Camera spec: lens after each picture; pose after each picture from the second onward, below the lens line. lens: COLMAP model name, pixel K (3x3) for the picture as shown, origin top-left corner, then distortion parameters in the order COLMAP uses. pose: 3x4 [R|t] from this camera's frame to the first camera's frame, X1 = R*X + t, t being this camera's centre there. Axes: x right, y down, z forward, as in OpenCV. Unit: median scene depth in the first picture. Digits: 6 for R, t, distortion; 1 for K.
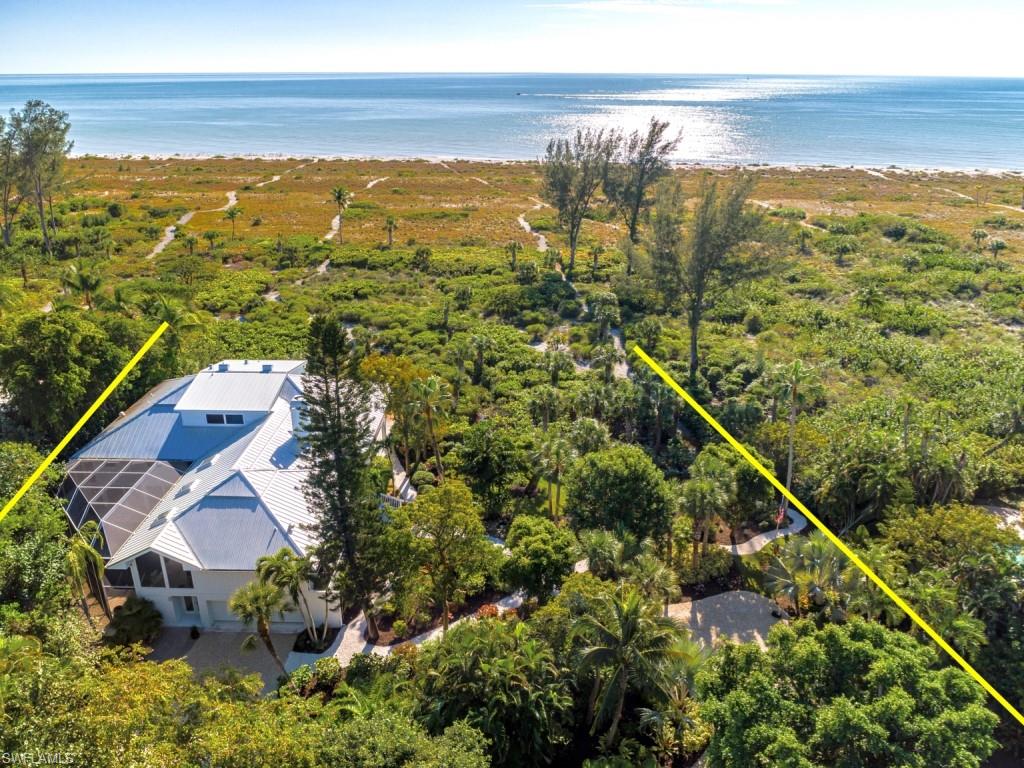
lens RADIAL K [[722.8, 0, 511.0], [0, 722.8, 383.5], [0, 0, 1]] dist [-0.005383, -0.000651]
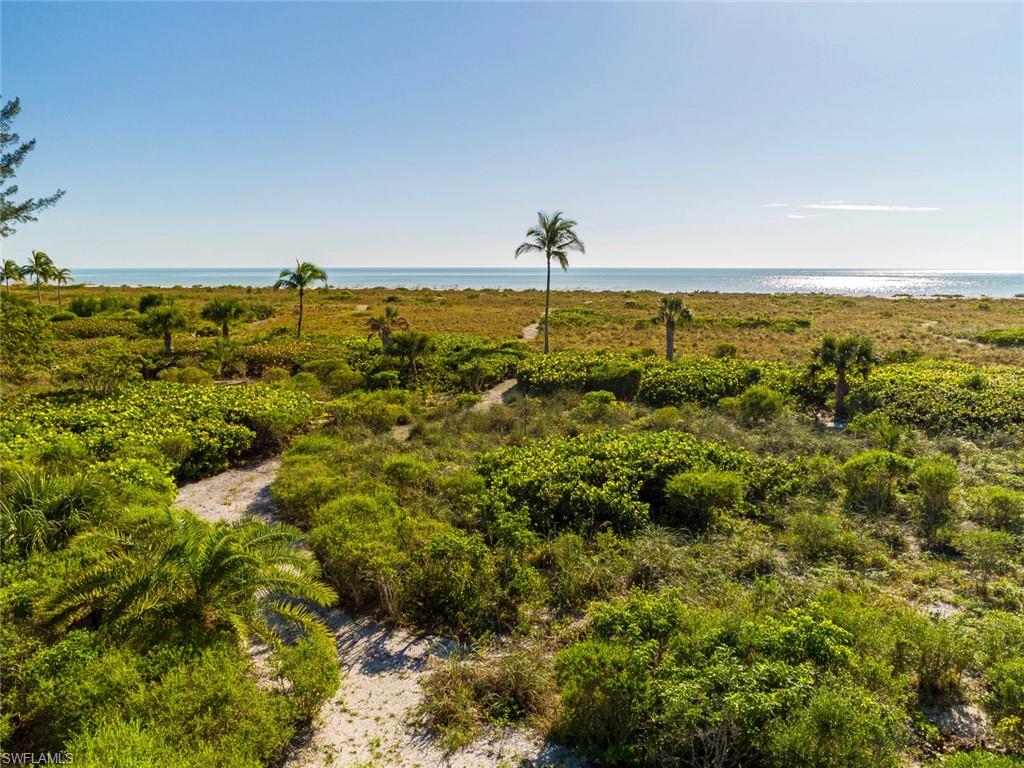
lens RADIAL K [[722.8, 0, 511.5], [0, 722.8, 384.0], [0, 0, 1]] dist [-0.005383, -0.000651]
pose [[0.971901, 0.028645, -0.233639, -0.180338], [-0.086304, 0.966811, -0.240474, -0.090363], [0.218997, 0.253881, 0.942117, 0.704565]]
